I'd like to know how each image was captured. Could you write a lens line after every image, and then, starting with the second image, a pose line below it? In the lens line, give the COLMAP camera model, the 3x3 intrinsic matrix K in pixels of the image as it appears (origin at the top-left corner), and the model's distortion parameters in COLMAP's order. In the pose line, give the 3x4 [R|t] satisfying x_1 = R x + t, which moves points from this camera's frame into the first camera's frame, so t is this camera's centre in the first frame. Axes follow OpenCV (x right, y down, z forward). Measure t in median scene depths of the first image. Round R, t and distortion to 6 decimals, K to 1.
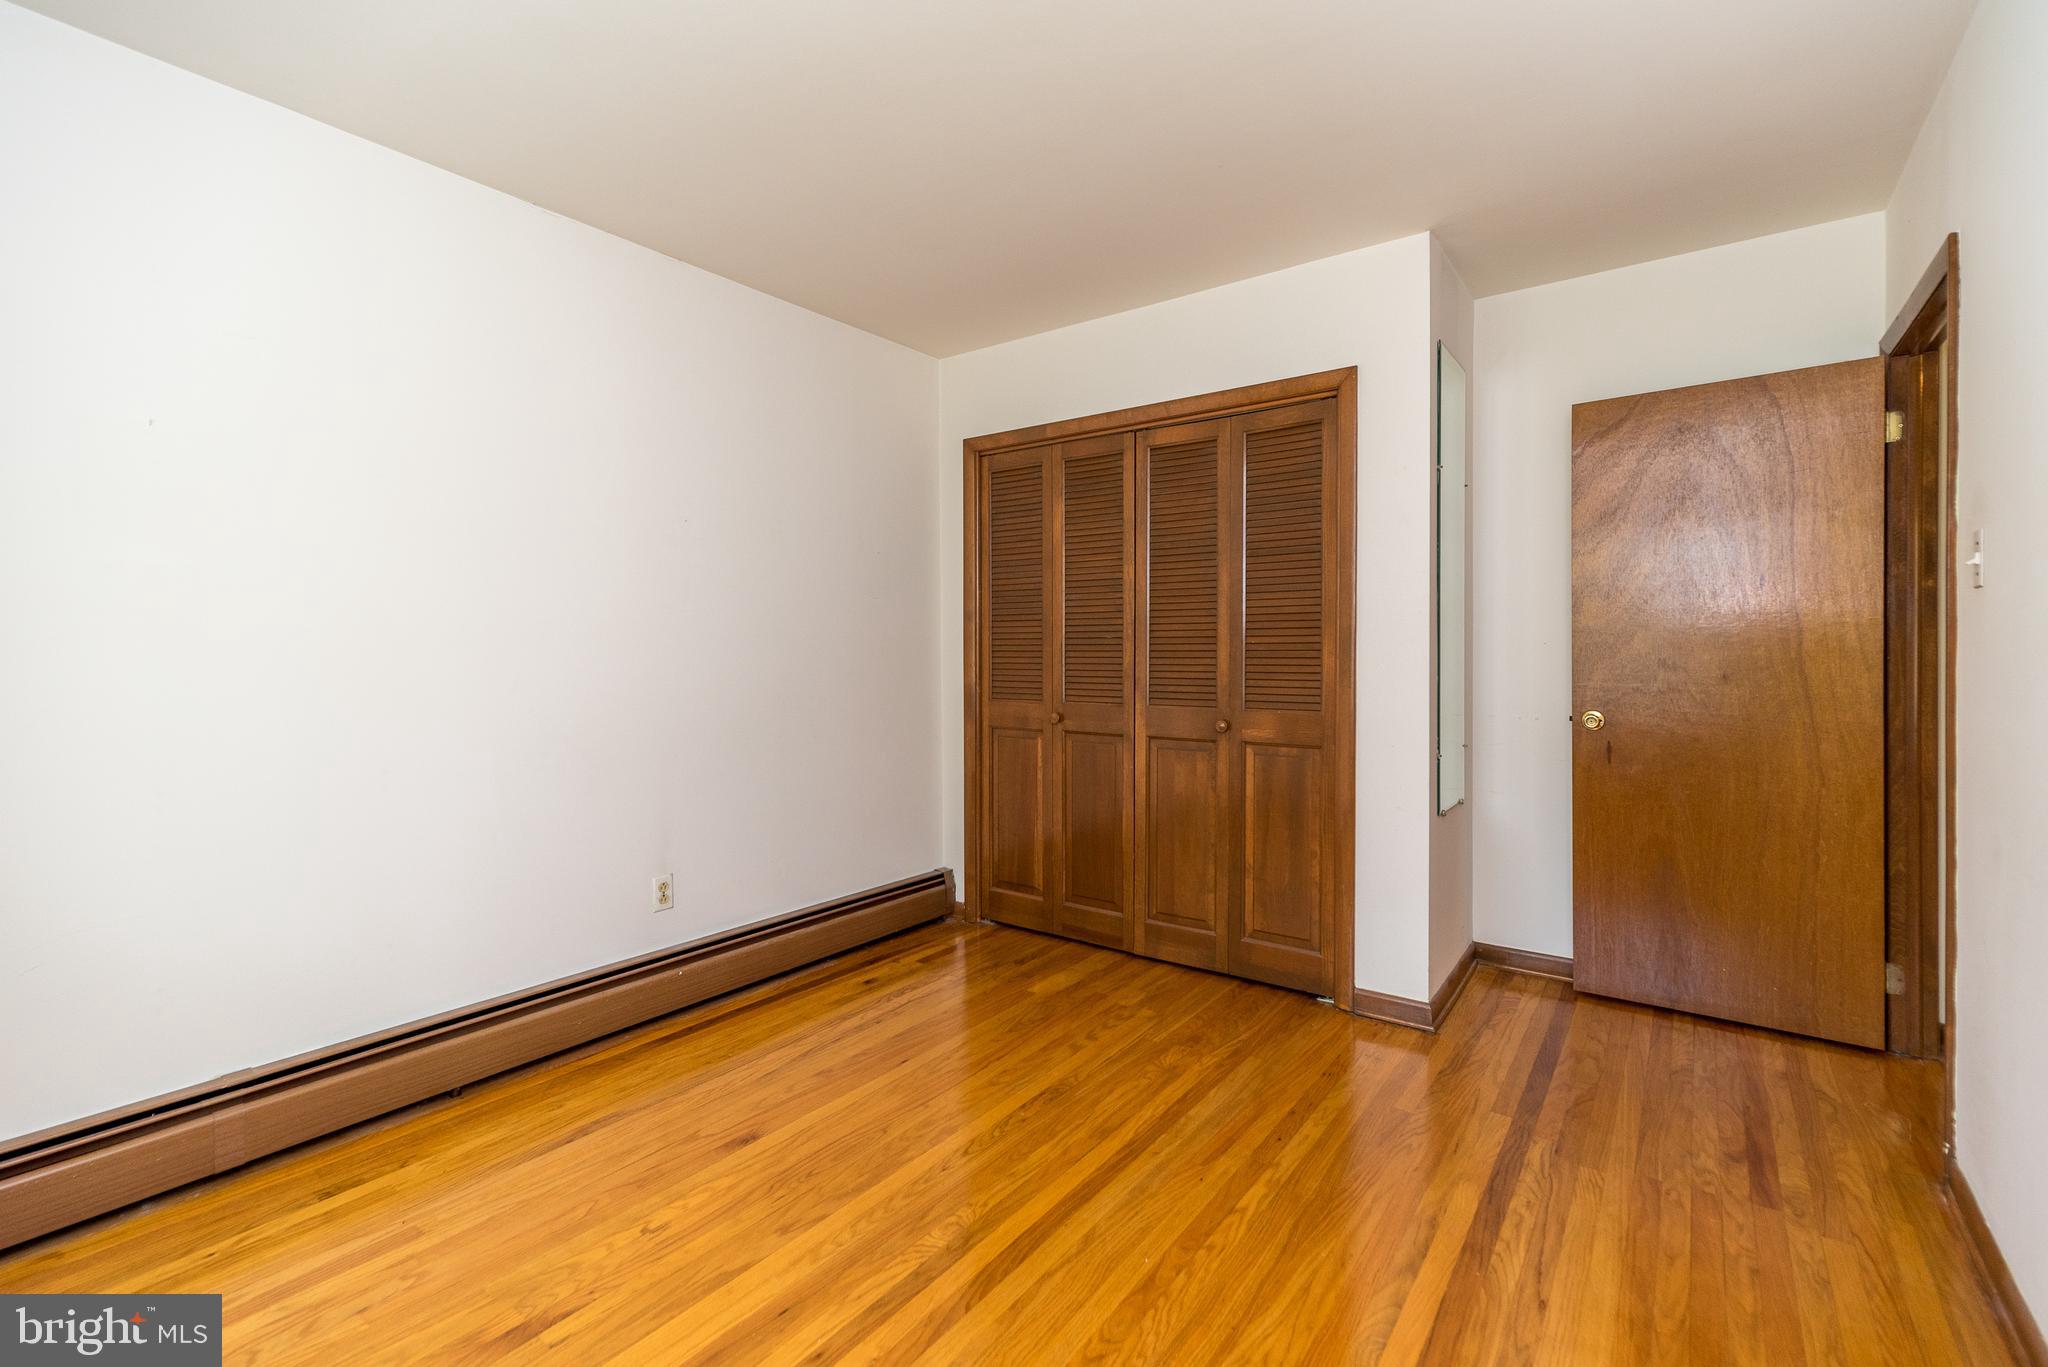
lens RADIAL K [[893.7, 0, 1018.1], [0, 893.7, 651.6], [0, 0, 1]] dist [0.009608, 0.000068]
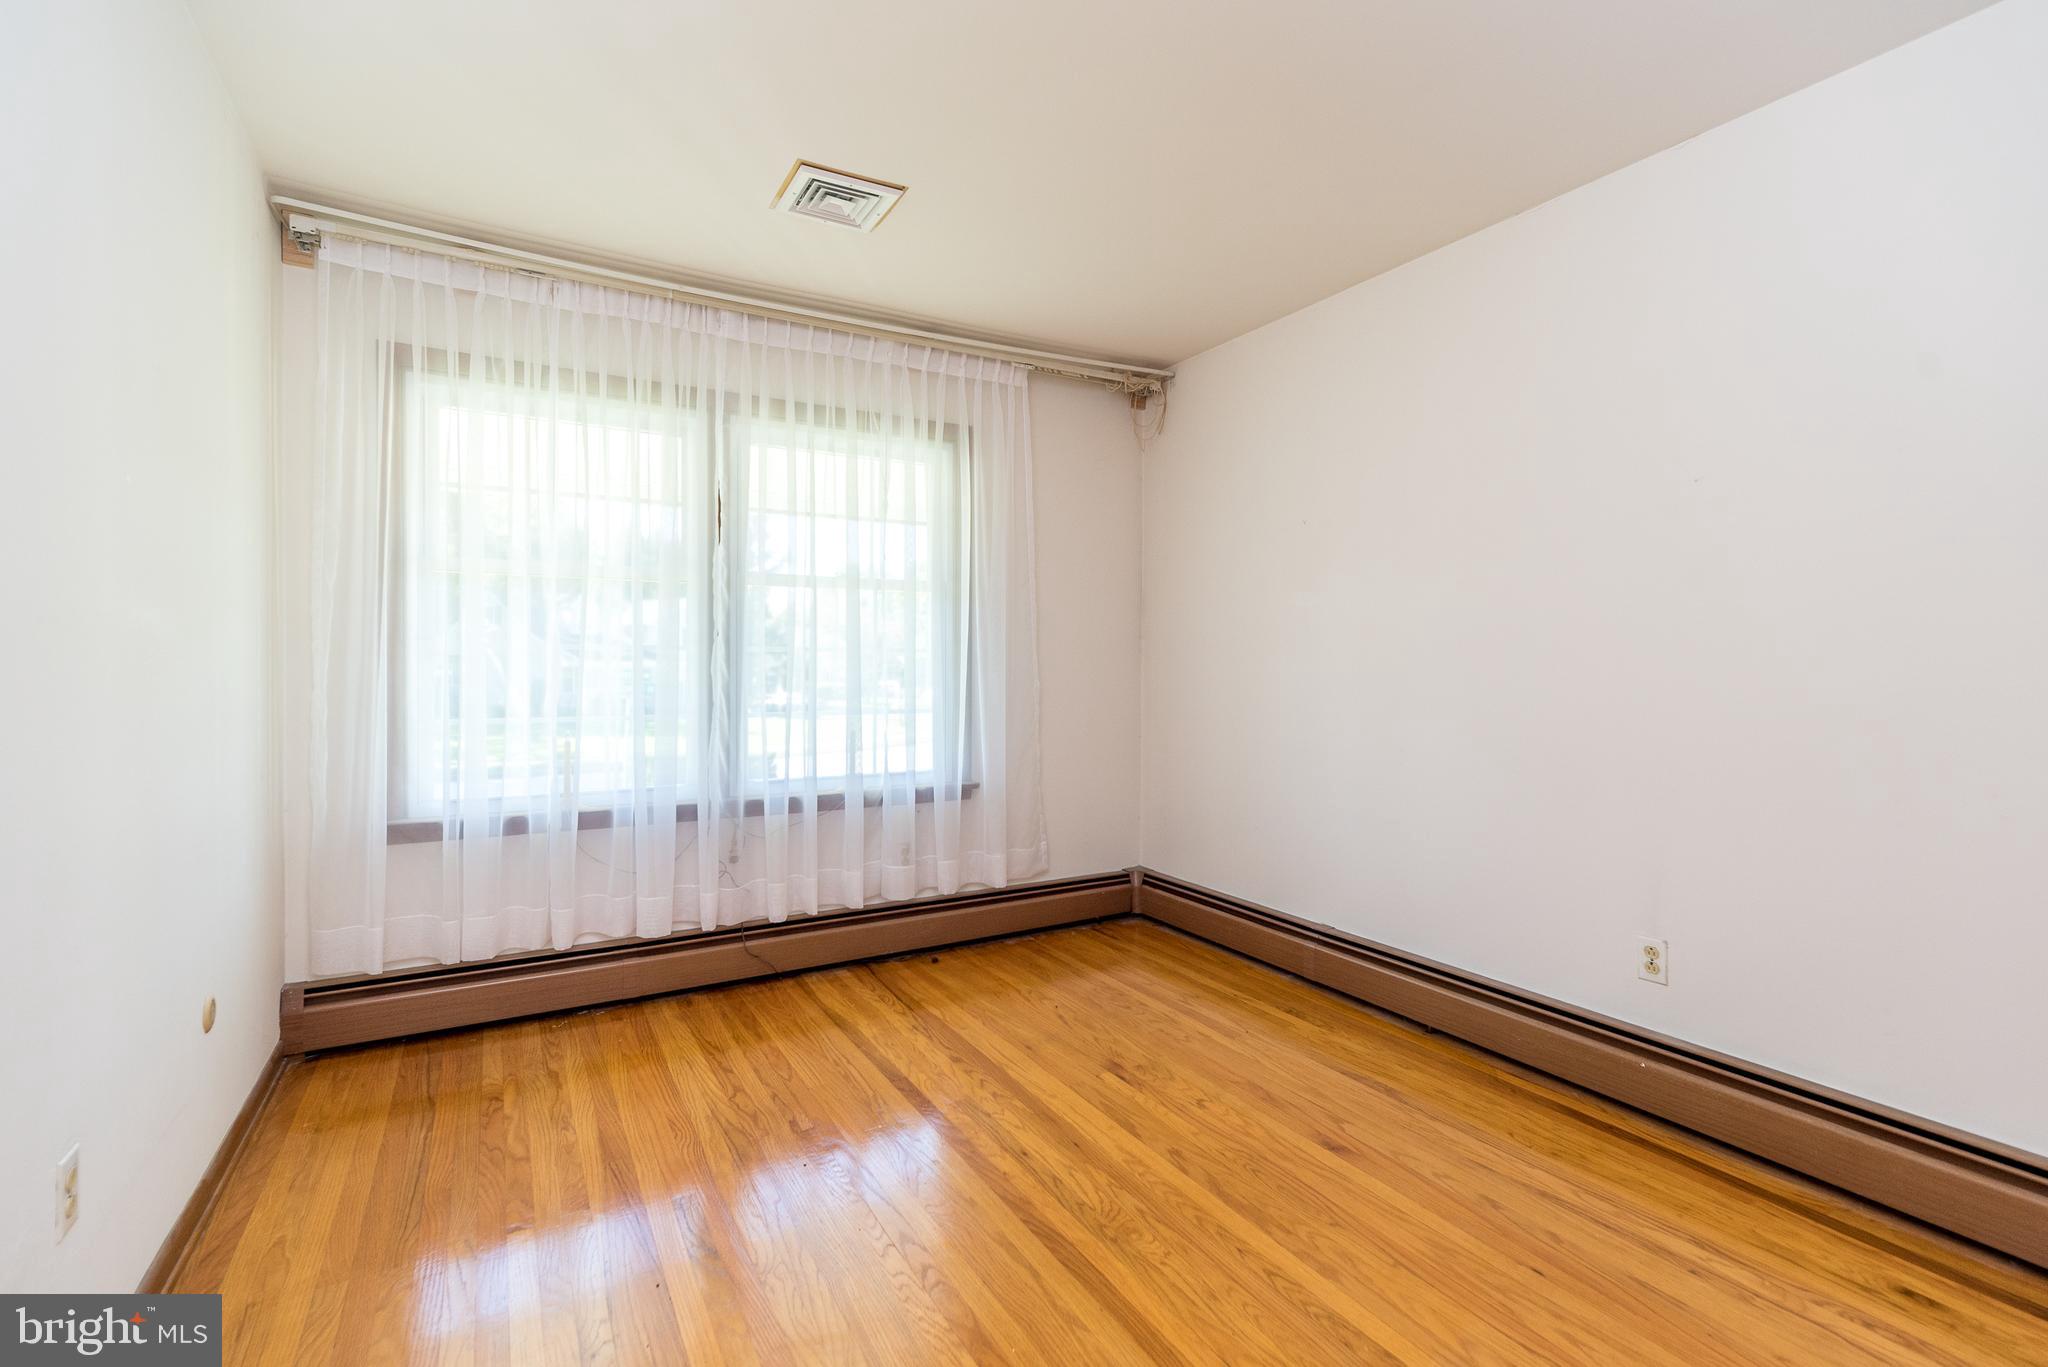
lens RADIAL K [[918.7, 0, 1019.8], [0, 918.7, 672.5], [0, 0, 1]] dist [0.000940, -0.000017]
pose [[-0.395692, 0.008680, -0.918342, 0.815123], [-0.003400, 0.999935, 0.010916, 0.013281], [0.918377, 0.007442, -0.395637, 1.161827]]
